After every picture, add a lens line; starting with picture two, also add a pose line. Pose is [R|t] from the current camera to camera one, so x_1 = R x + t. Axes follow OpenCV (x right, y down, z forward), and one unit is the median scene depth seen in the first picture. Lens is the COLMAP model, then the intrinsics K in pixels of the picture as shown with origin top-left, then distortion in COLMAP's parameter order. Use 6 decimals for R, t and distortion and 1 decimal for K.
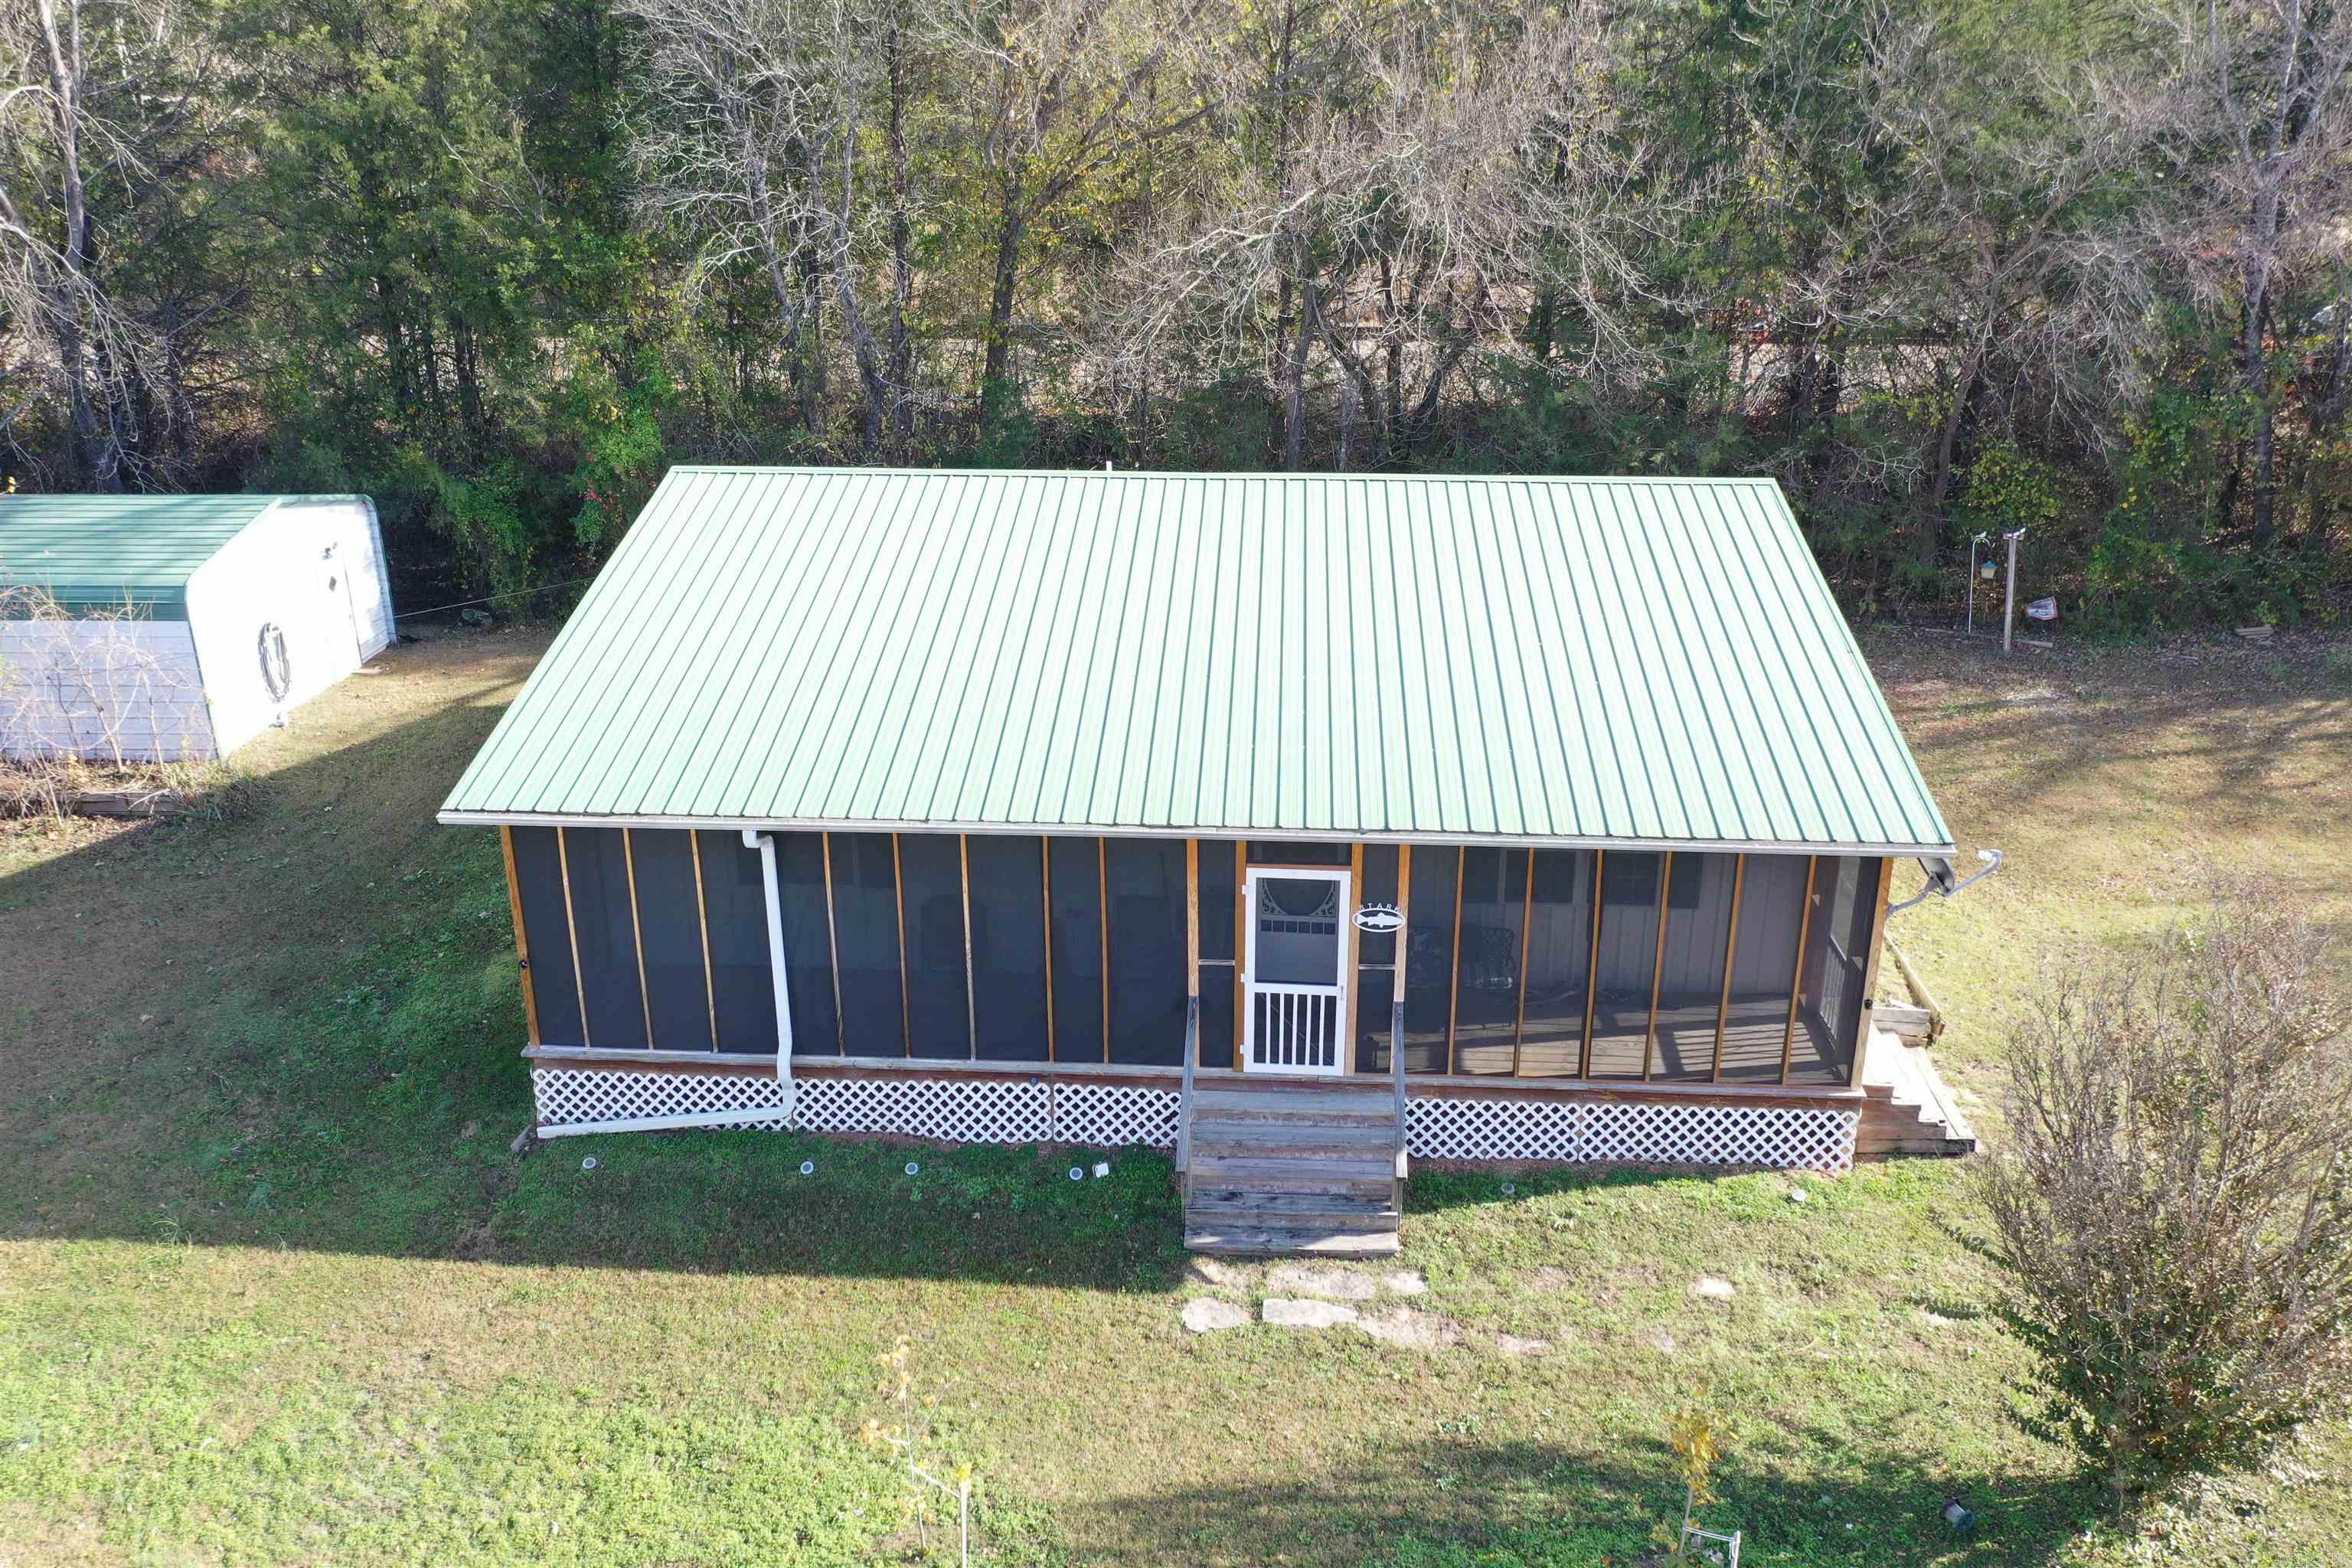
lens RADIAL K [[1858.2, 0, 1176.0], [0, 1858.2, 784.0], [0, 0, 1]] dist [-0.005630, -0.011429]
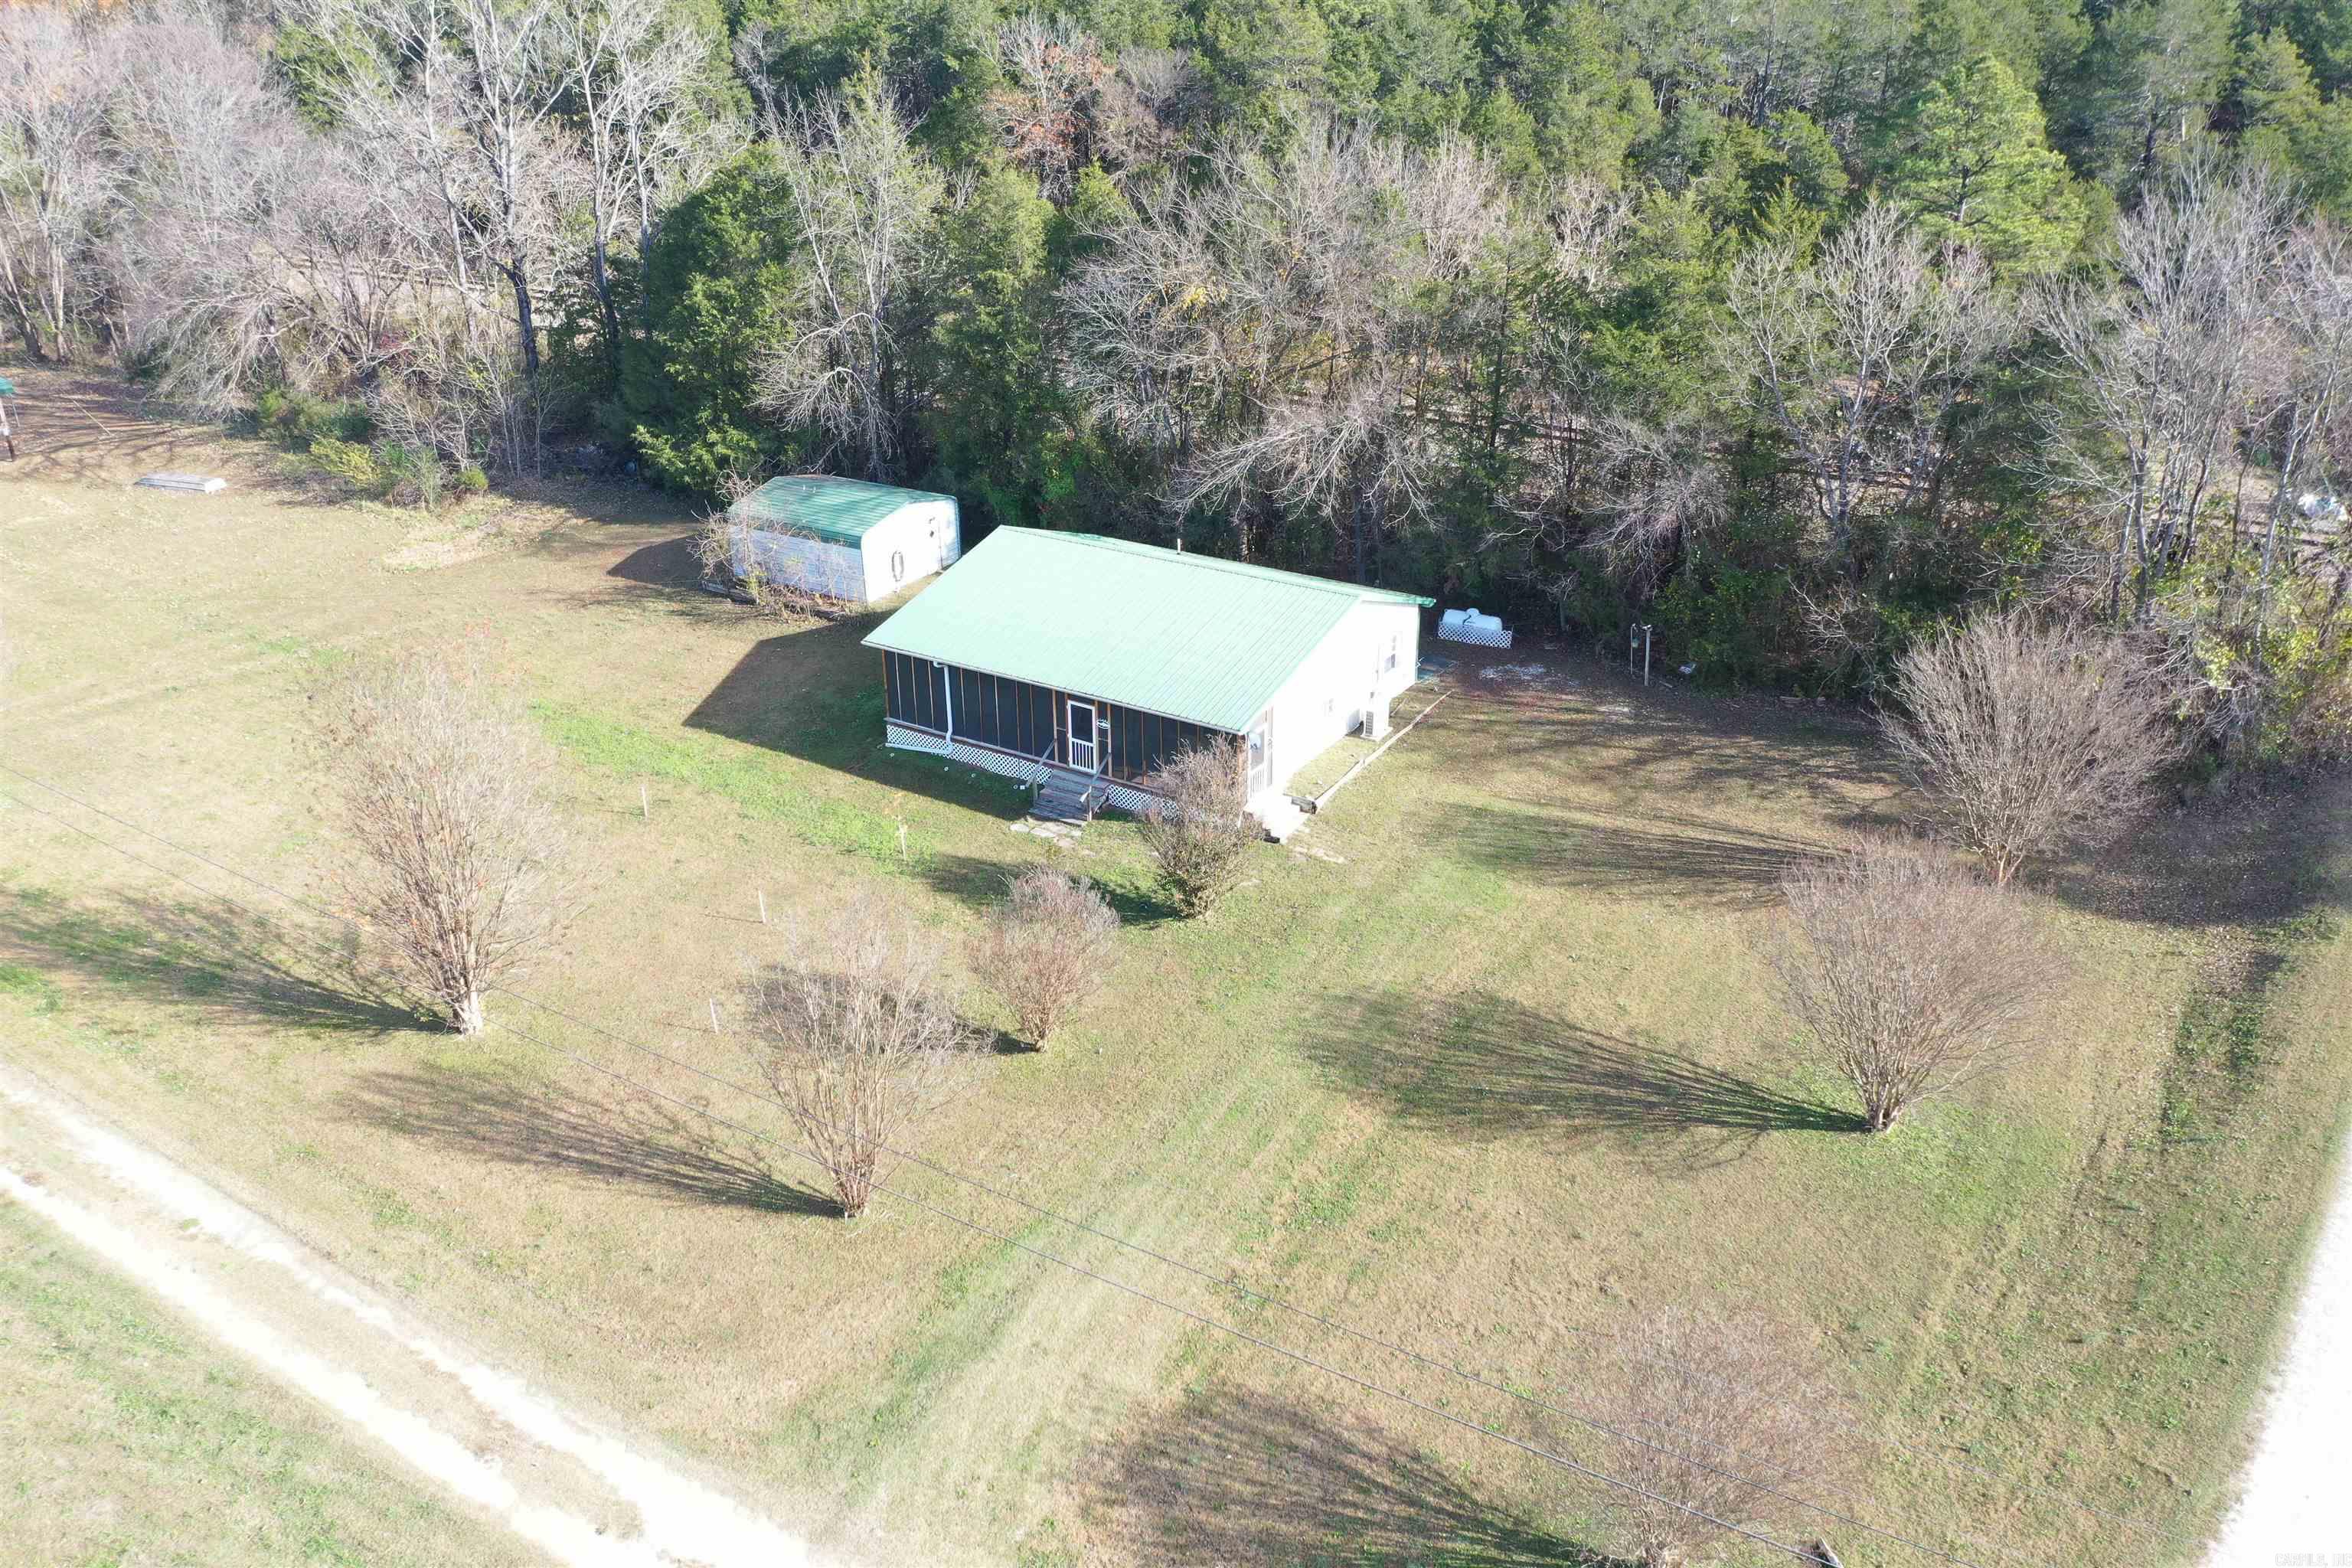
lens RADIAL K [[1858.2, 0, 1176.0], [0, 1858.2, 784.0], [0, 0, 1]] dist [-0.005630, -0.011429]
pose [[0.882739, 0.199729, -0.425300, 1.511830], [-0.168604, 0.979521, 0.110053, -0.185899], [0.438571, -0.025441, 0.898336, -1.693365]]
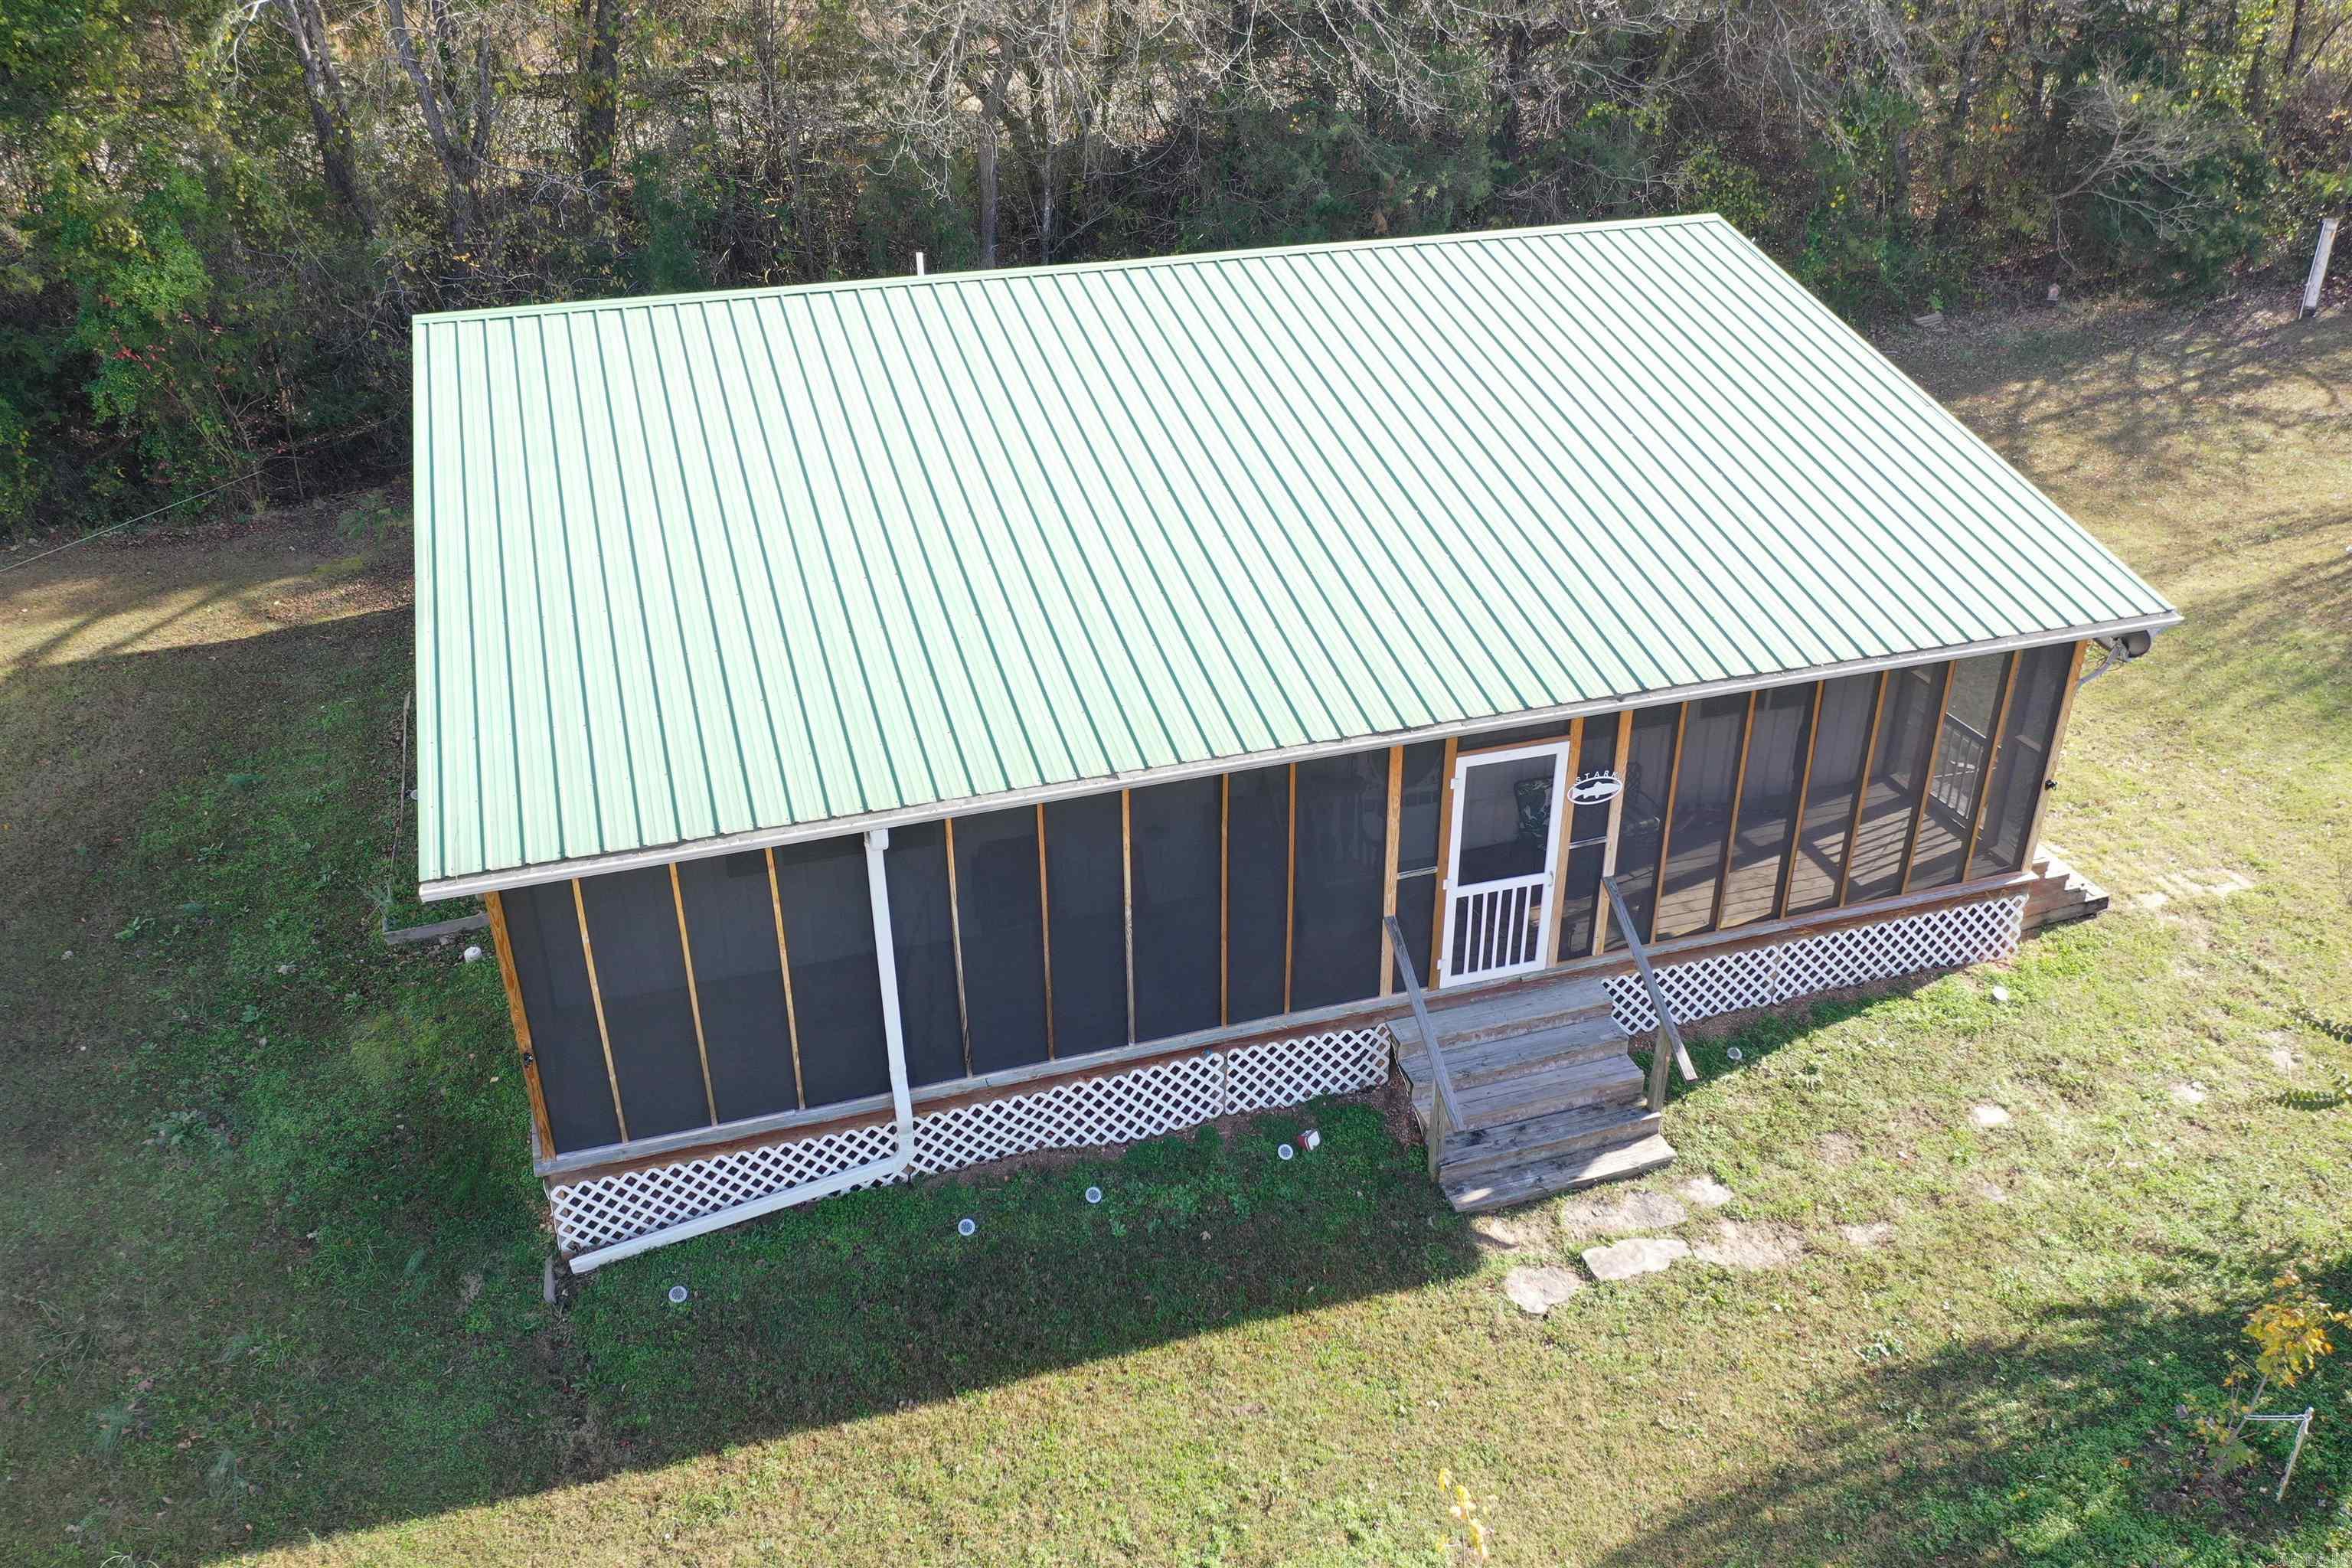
lens RADIAL K [[1858.2, 0, 1176.0], [0, 1858.2, 784.0], [0, 0, 1]] dist [-0.005630, -0.011429]
pose [[0.930226, -0.178376, 0.320722, -0.332739], [0.131525, 0.977918, 0.162413, -0.090993], [-0.342610, -0.108898, 0.933145, 0.258439]]
